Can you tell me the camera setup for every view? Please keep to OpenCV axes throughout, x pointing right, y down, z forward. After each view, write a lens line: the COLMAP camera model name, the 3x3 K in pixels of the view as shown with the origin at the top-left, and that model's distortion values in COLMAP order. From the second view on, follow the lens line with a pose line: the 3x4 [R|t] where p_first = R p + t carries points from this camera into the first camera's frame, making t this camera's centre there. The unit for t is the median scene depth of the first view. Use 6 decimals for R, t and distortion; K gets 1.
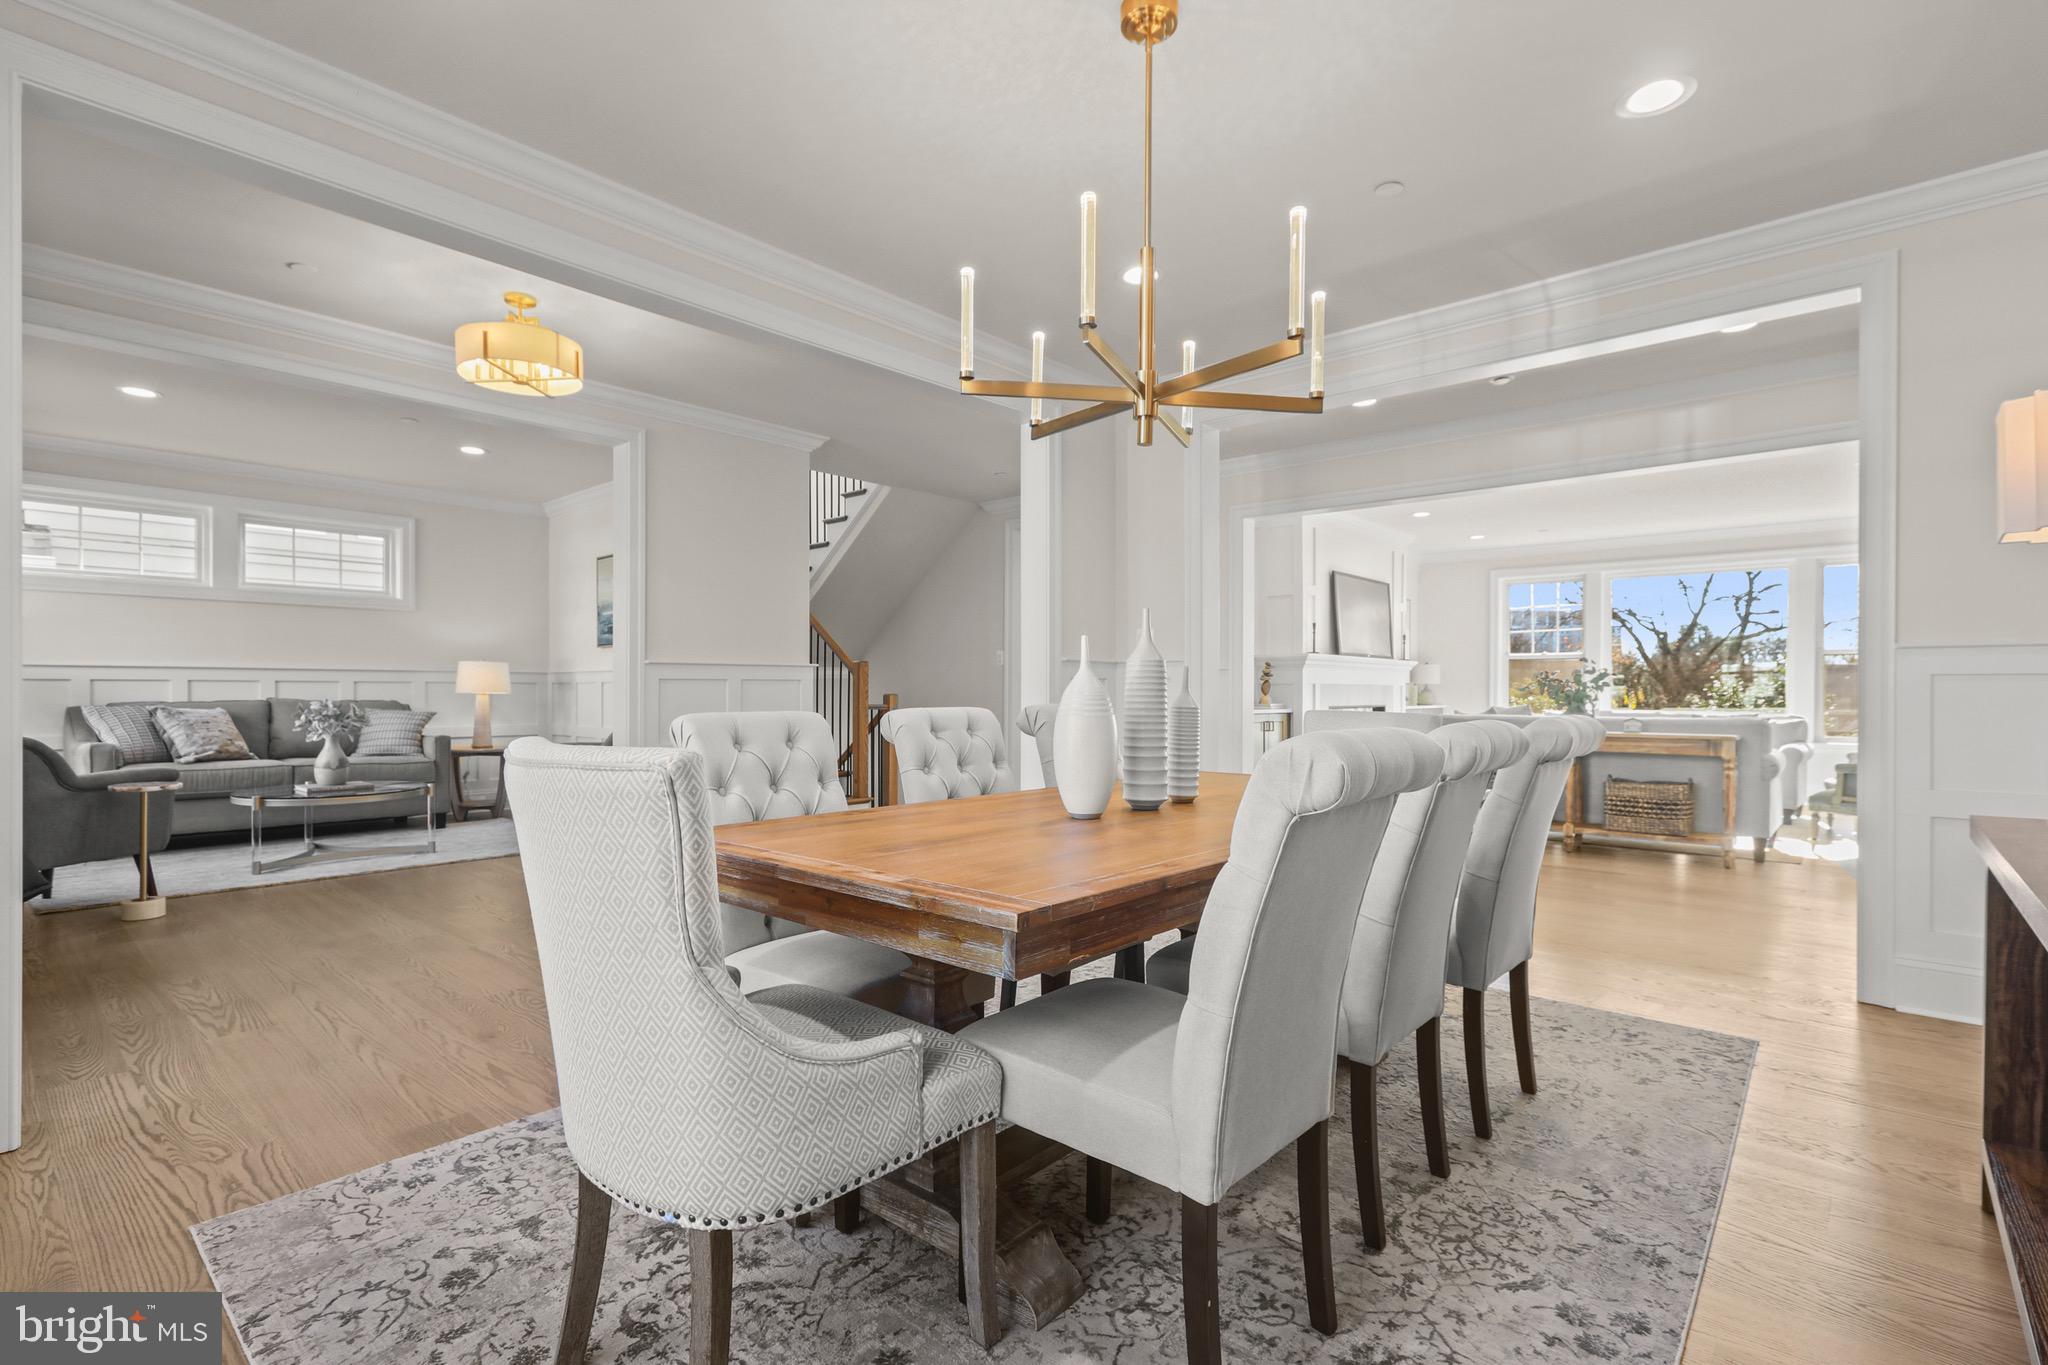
lens RADIAL K [[952.4, 0, 1033.8], [0, 952.4, 696.9], [0, 0, 1]] dist [0.004131, 0.000631]
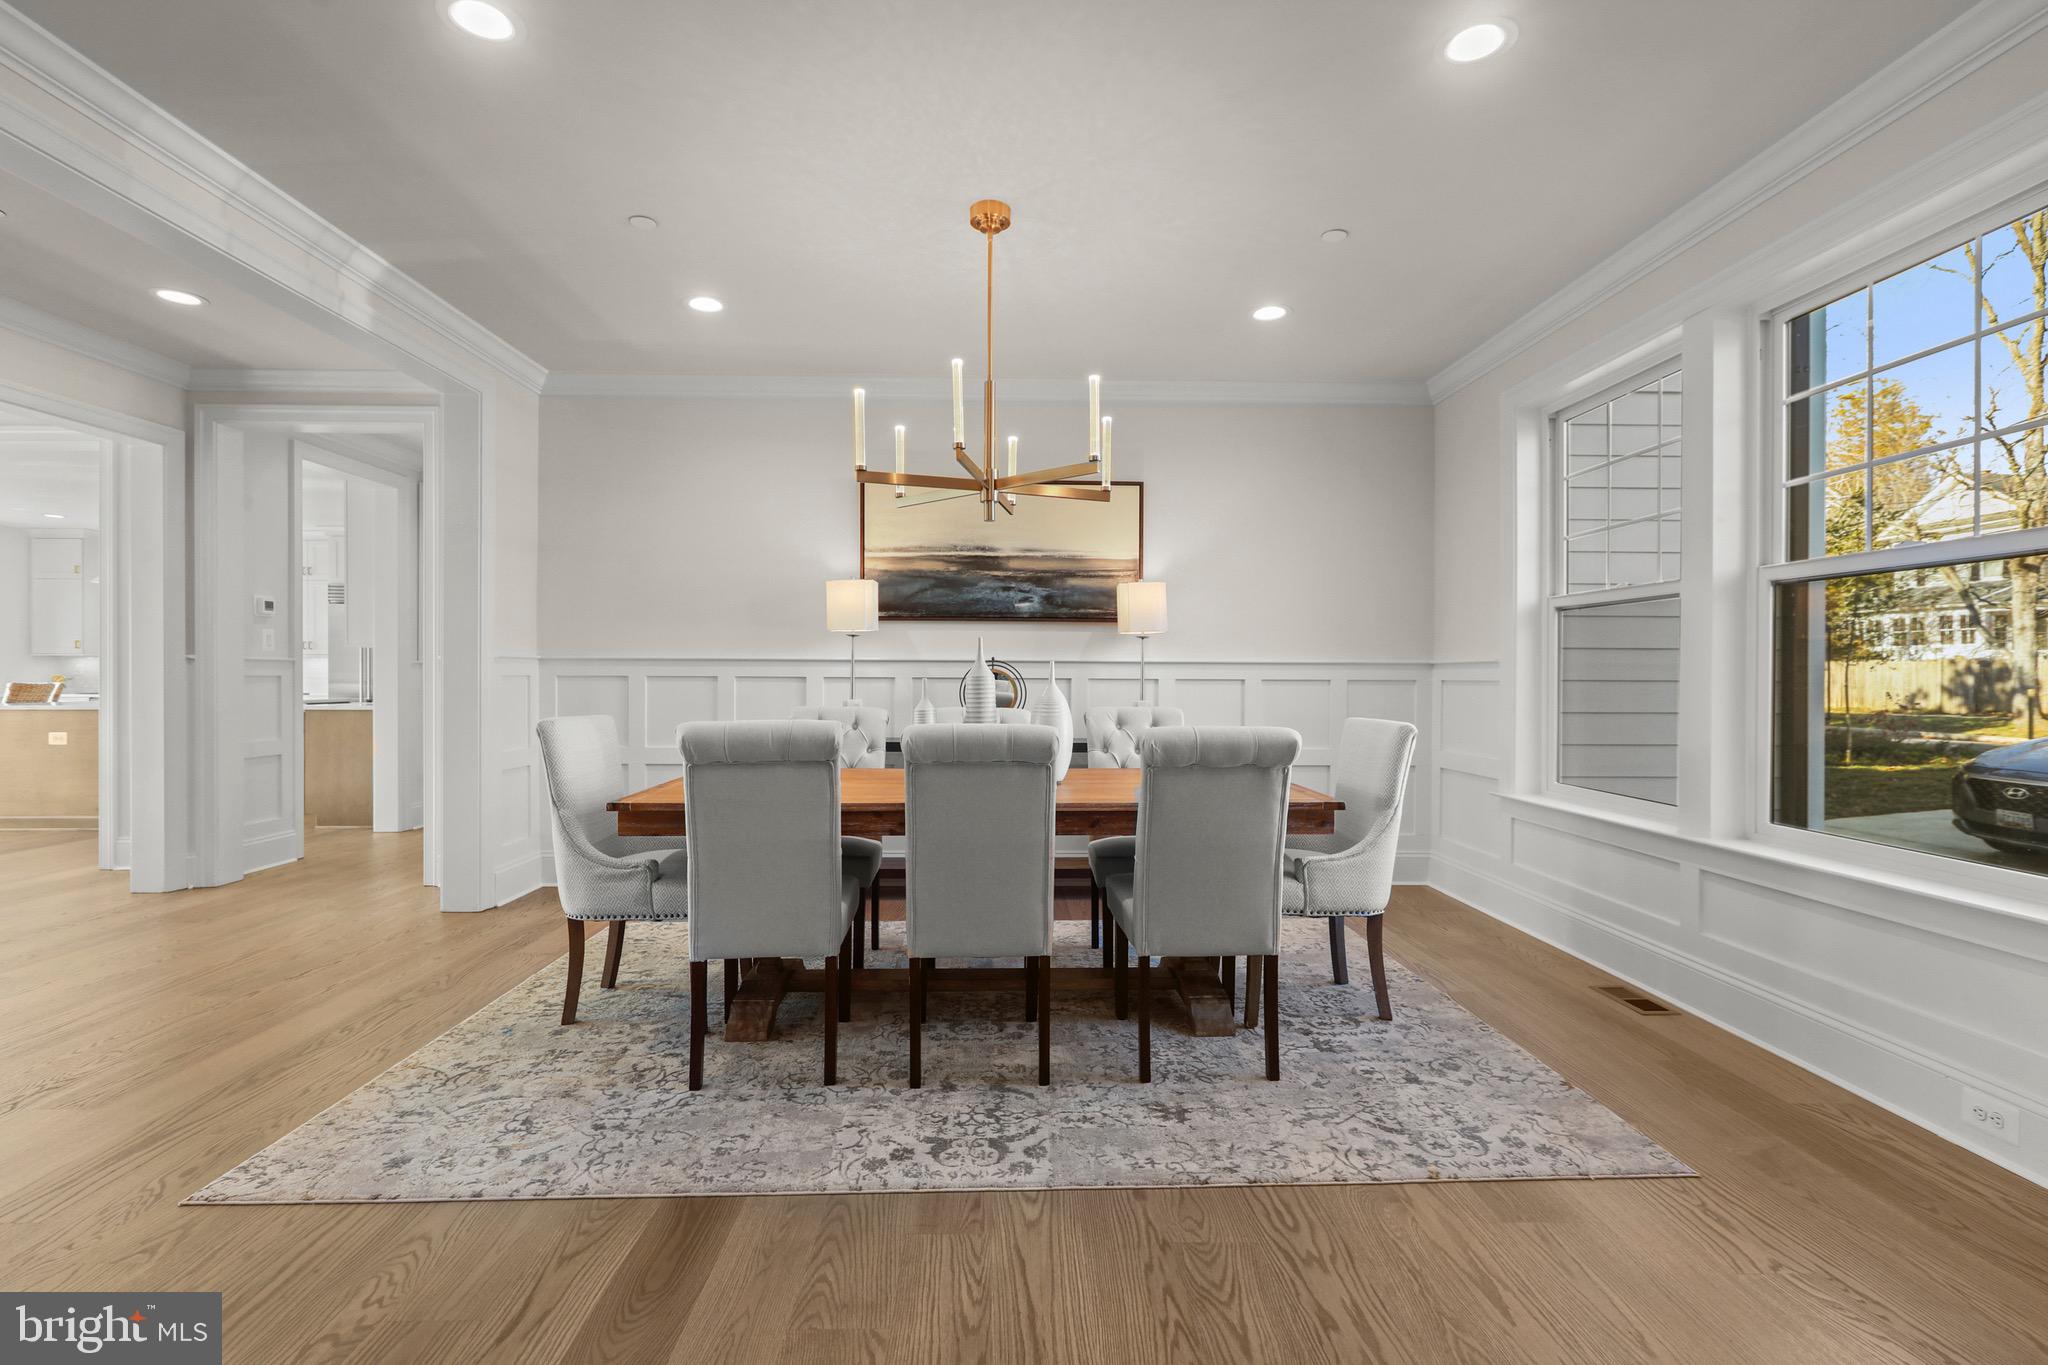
lens RADIAL K [[925.7, 0, 1024.0], [0, 925.7, 682.5], [0, 0, 1]] dist [0.002513, 0.000521]
pose [[-0.678627, -0.010728, 0.734404, -1.133937], [-0.000305, 0.999897, 0.014324, -0.058109], [-0.734483, 0.009497, -0.678561, 2.337330]]
